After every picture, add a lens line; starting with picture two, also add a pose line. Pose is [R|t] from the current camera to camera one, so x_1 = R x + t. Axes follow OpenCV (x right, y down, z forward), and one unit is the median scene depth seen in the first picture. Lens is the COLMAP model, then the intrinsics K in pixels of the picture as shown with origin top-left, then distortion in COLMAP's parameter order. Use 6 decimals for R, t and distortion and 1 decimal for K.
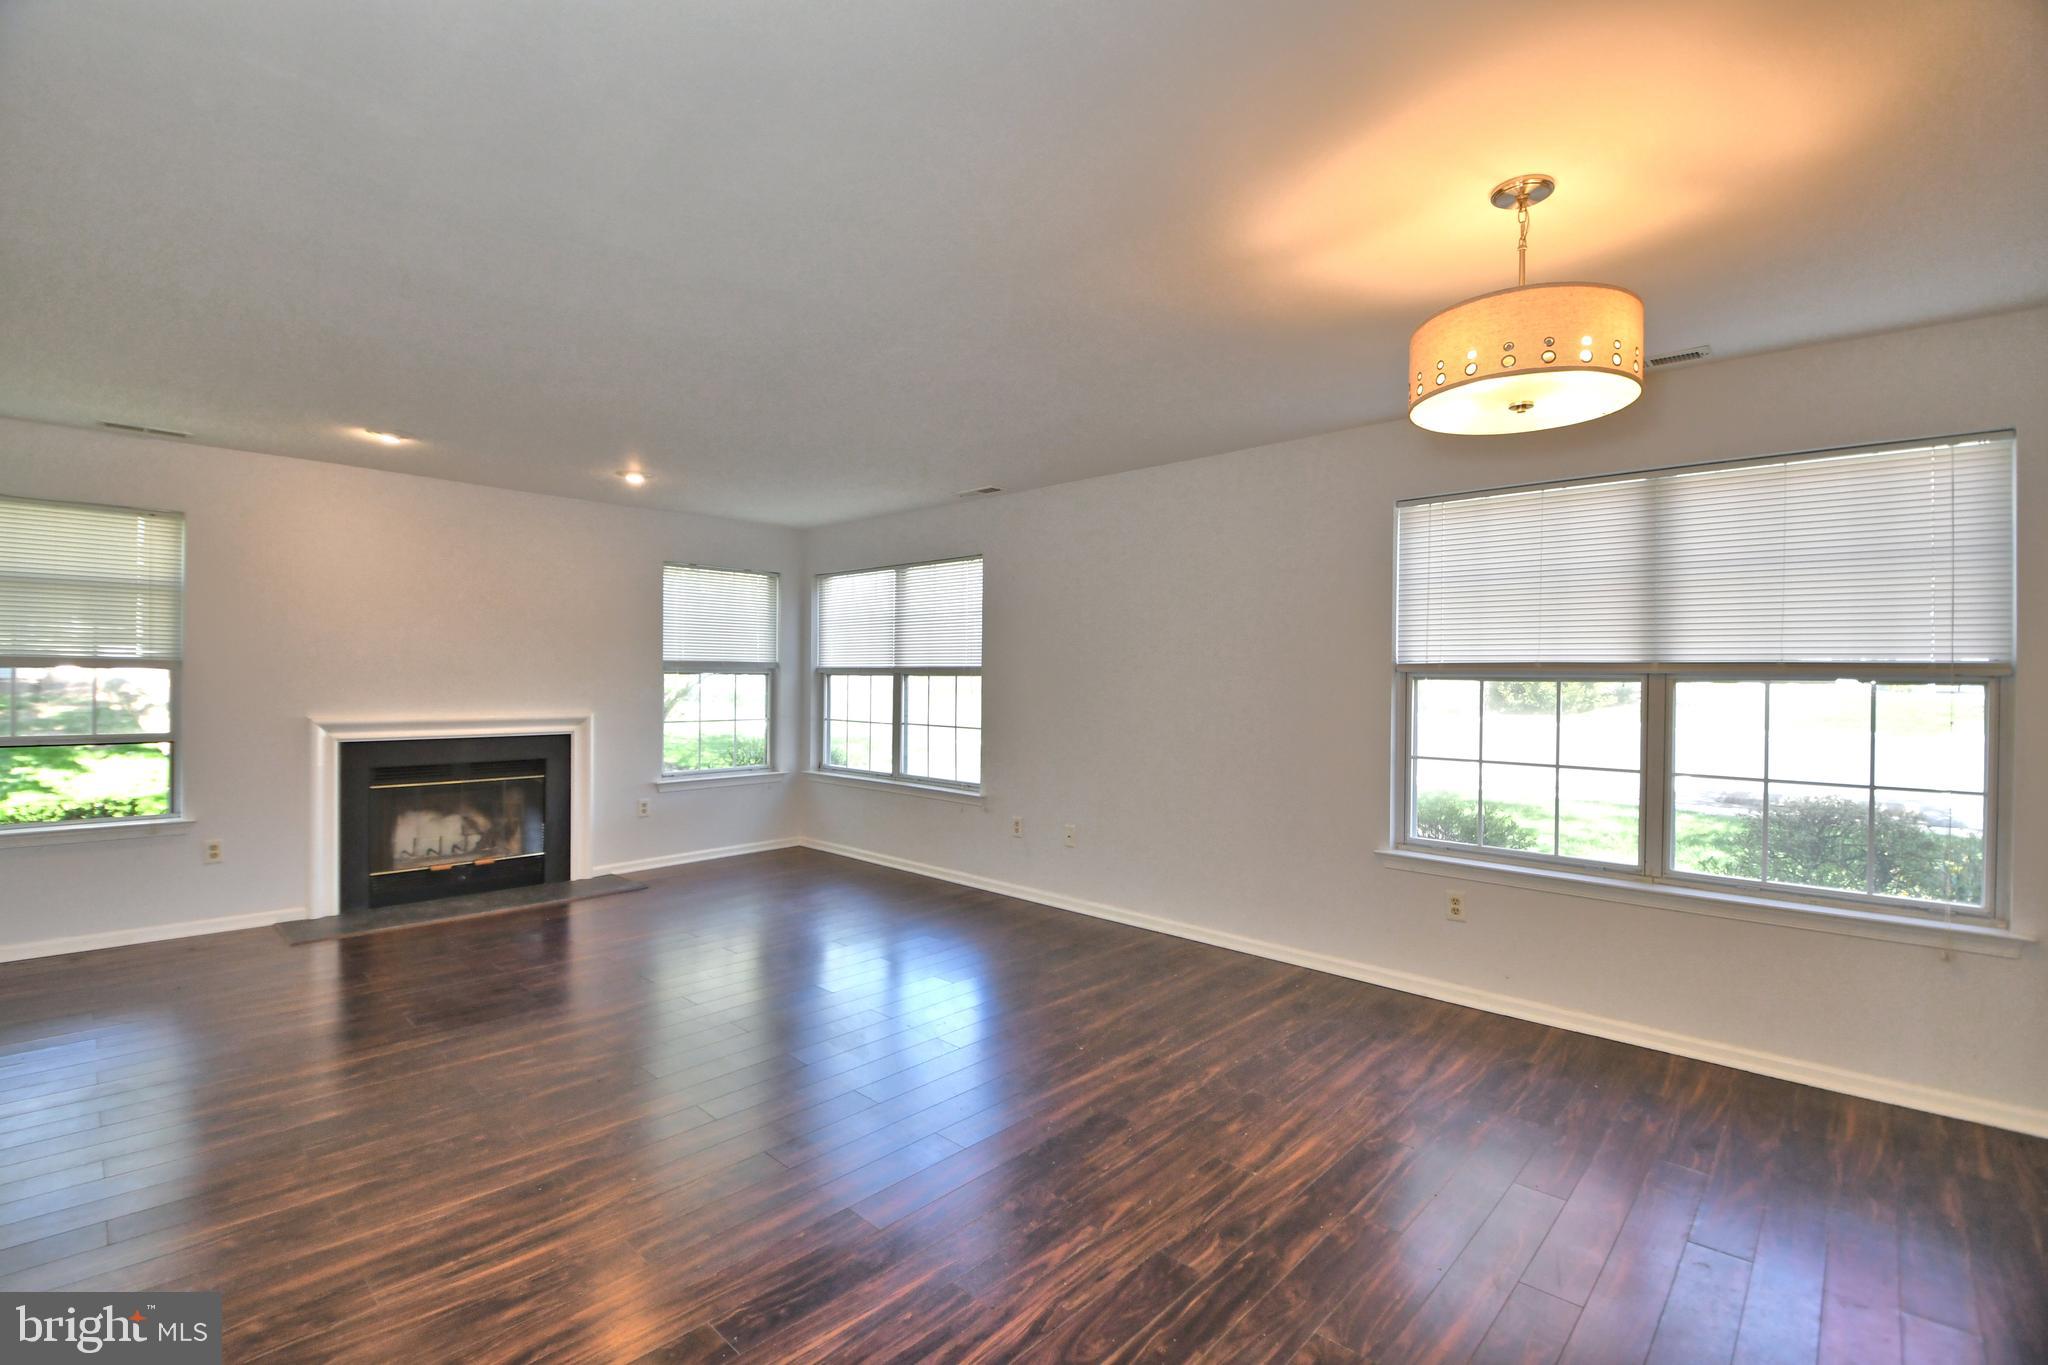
lens RADIAL K [[934.8, 0, 1024.0], [0, 934.8, 682.5], [0, 0, 1]] dist [0.000052, -0.000001]
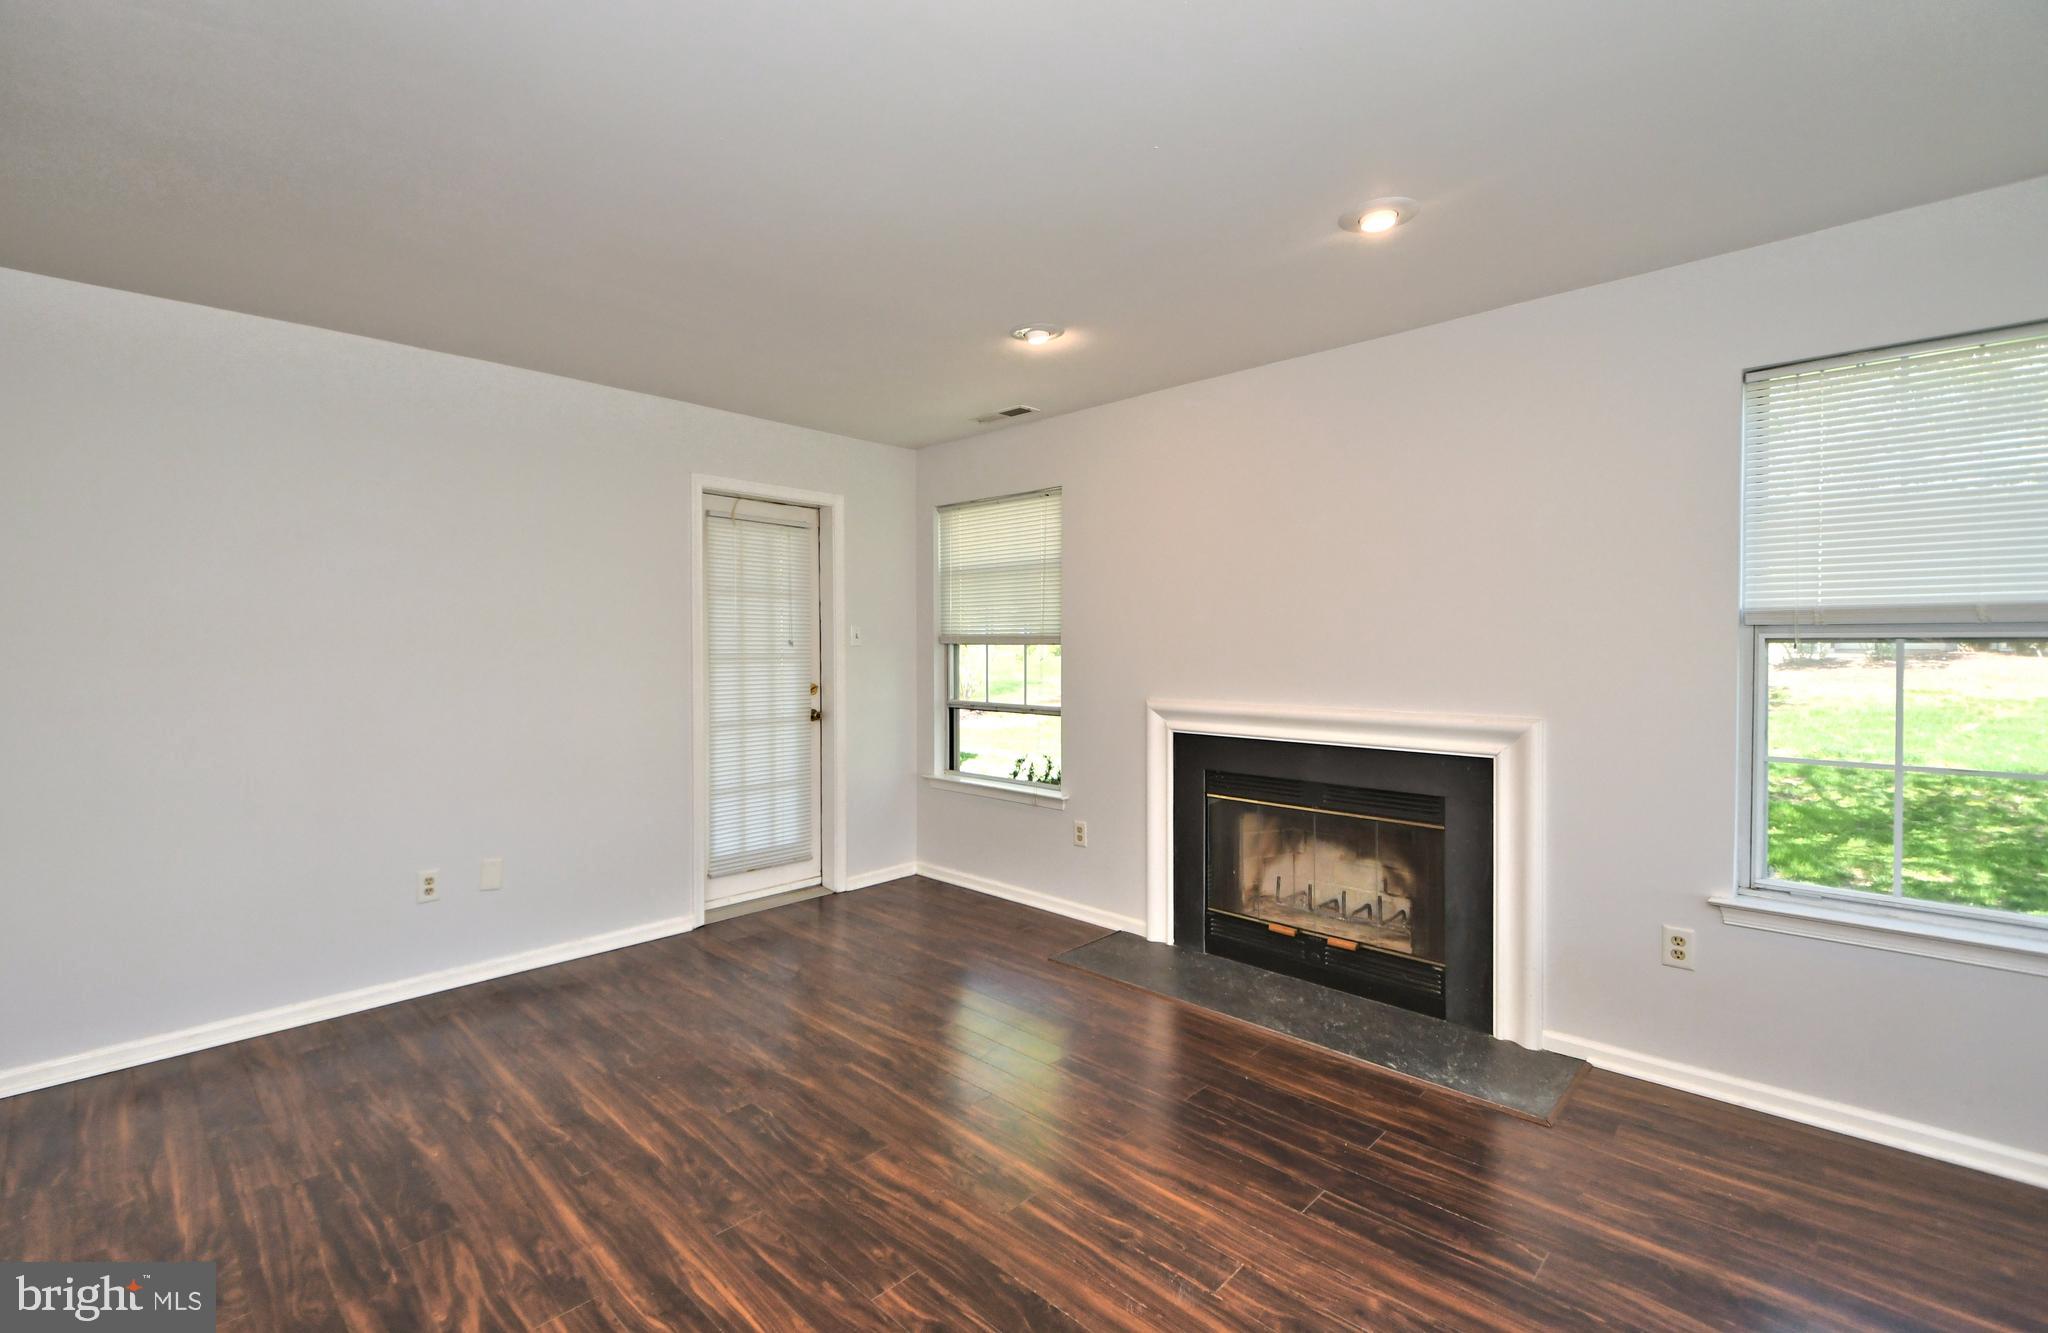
lens RADIAL K [[883.3, 0, 1019.7], [0, 883.3, 657.3], [0, 0, 1]] dist [0.042595, -0.027468]
pose [[-0.047644, 0.003522, -0.998858, 0.038508], [-0.005433, 0.999978, 0.003785, -0.003398], [0.998850, 0.005607, -0.047624, 0.872062]]
